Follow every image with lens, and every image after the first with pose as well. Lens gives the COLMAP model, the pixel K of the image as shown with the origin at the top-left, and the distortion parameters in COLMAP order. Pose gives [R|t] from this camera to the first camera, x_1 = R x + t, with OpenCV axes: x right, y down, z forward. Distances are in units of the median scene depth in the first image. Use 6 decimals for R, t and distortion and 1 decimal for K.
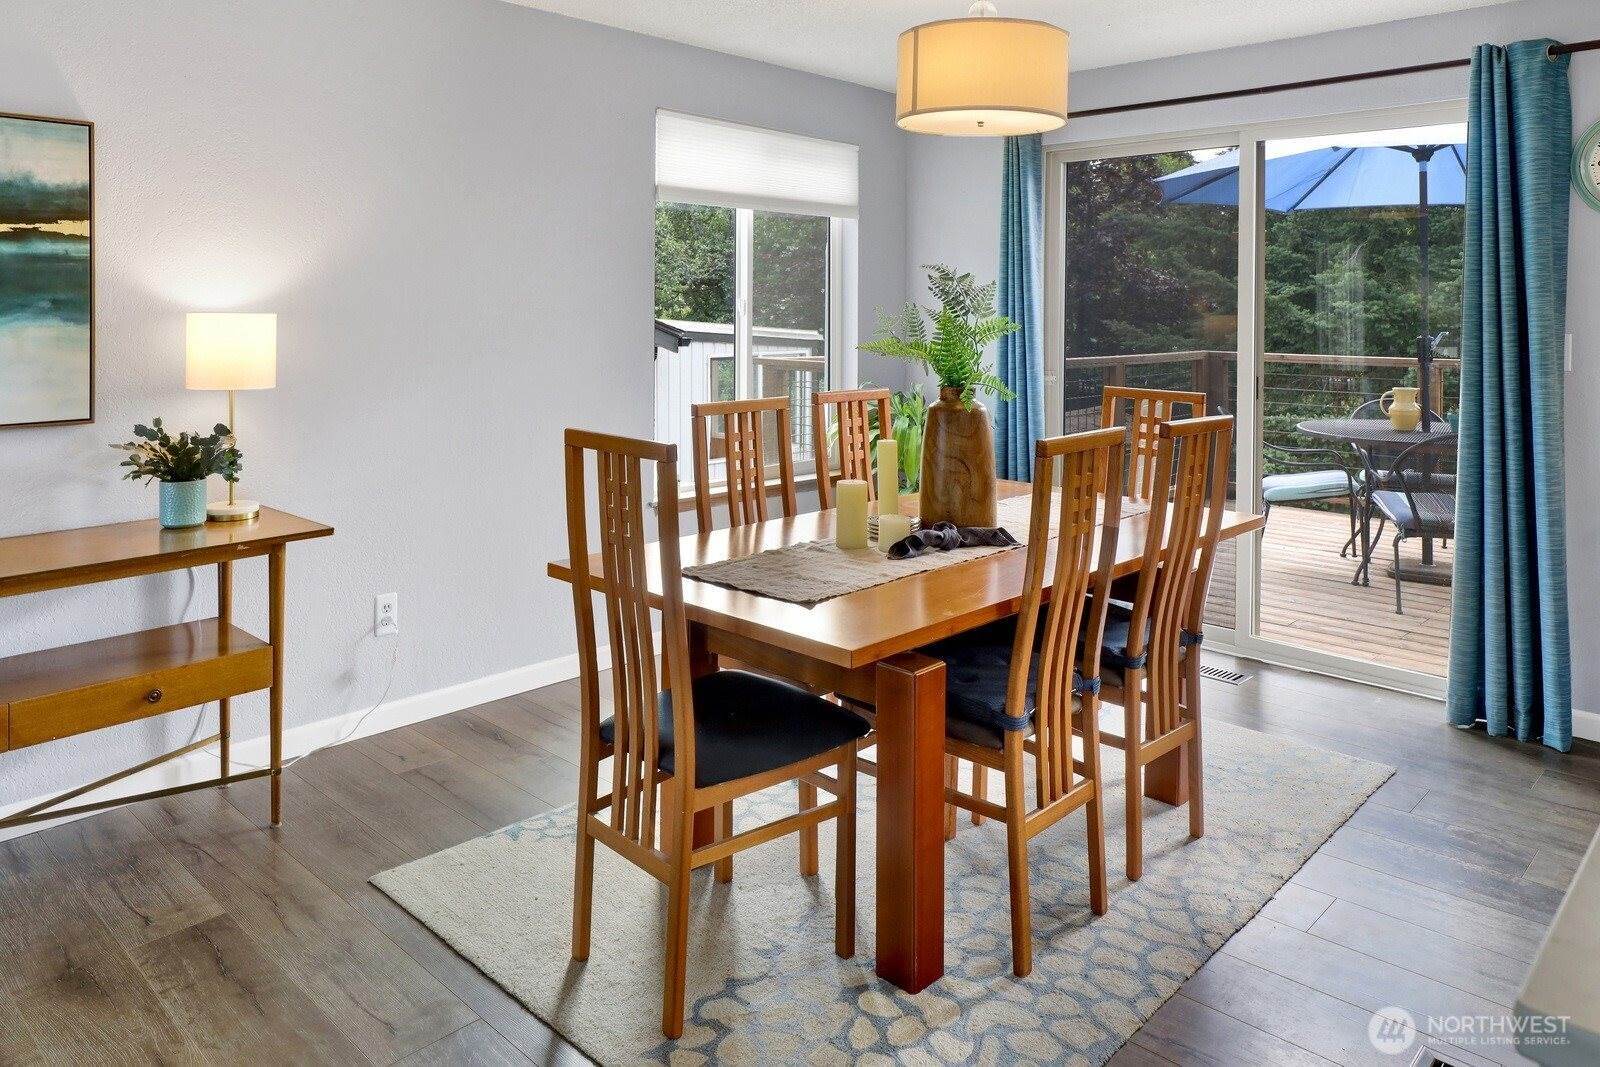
lens RADIAL K [[1107.9, 0, 798.4], [0, 1107.9, 425.0], [0, 0, 1]] dist [-0.008175, -0.003706]
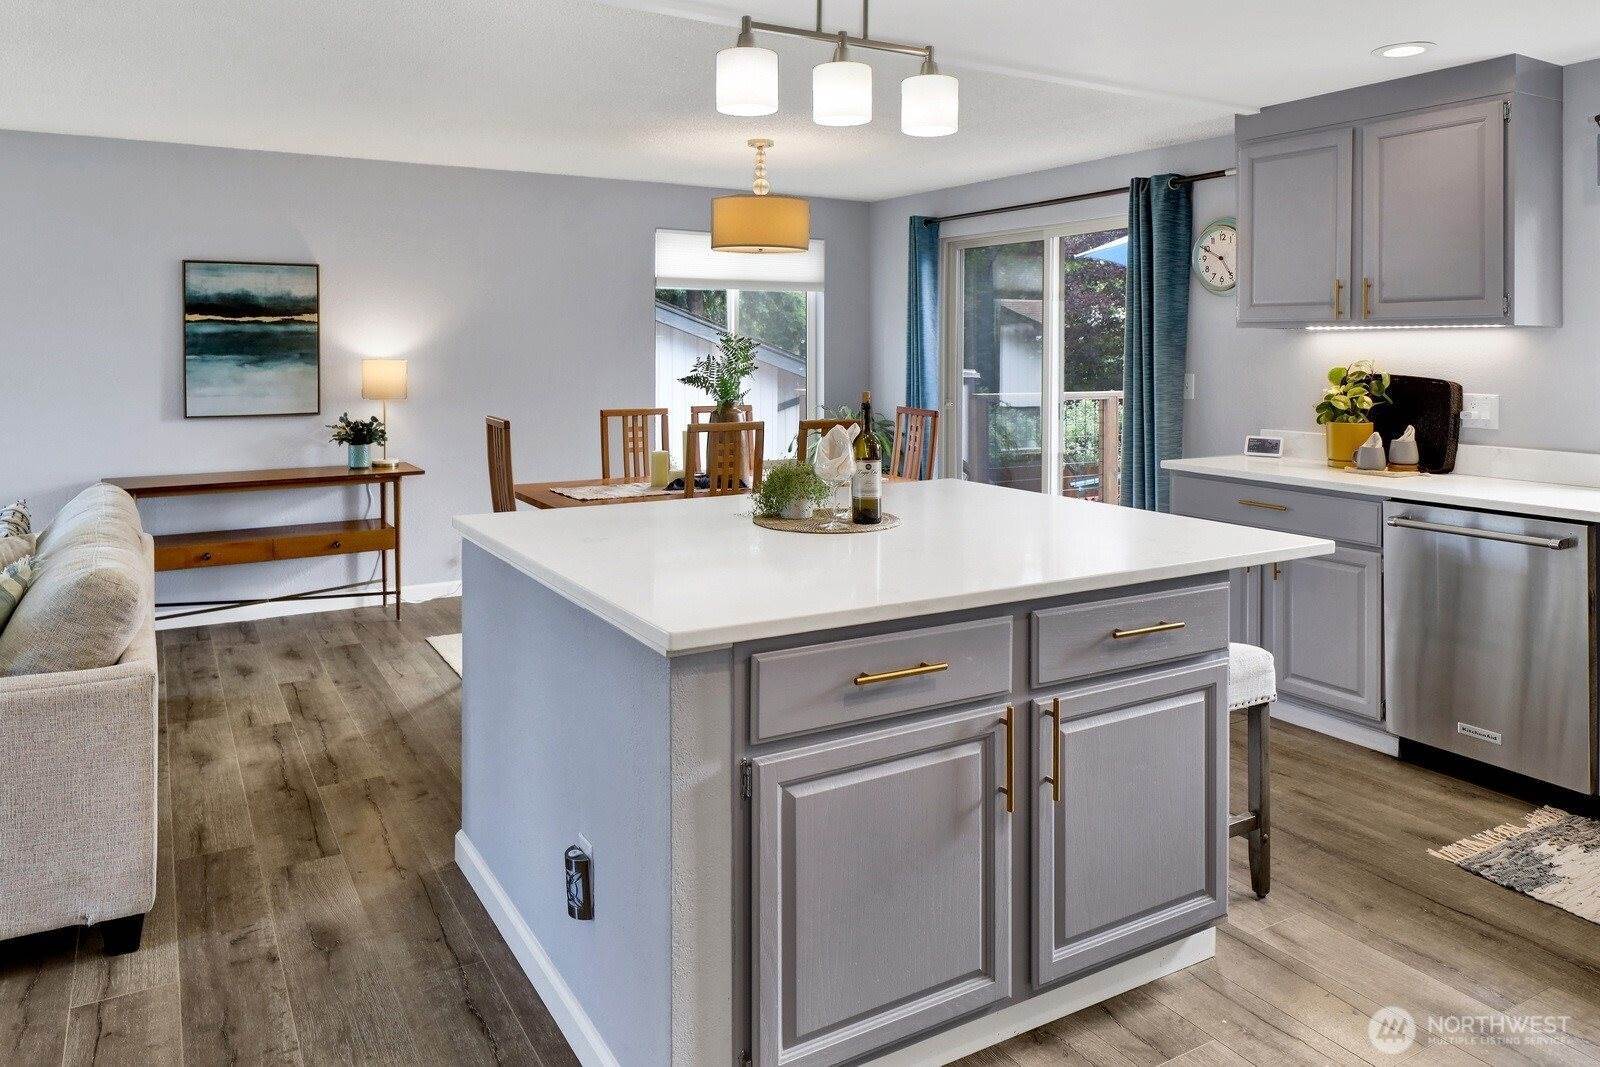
lens RADIAL K [[1084.4, 0, 800.0], [0, 1084.4, 533.5], [0, 0, 1]] dist [-0.008341, -0.002558]
pose [[0.961308, 0.046024, -0.271604, 0.754083], [-0.028428, 0.997255, 0.068368, 0.054512], [0.274005, -0.058002, 0.959977, -0.674764]]
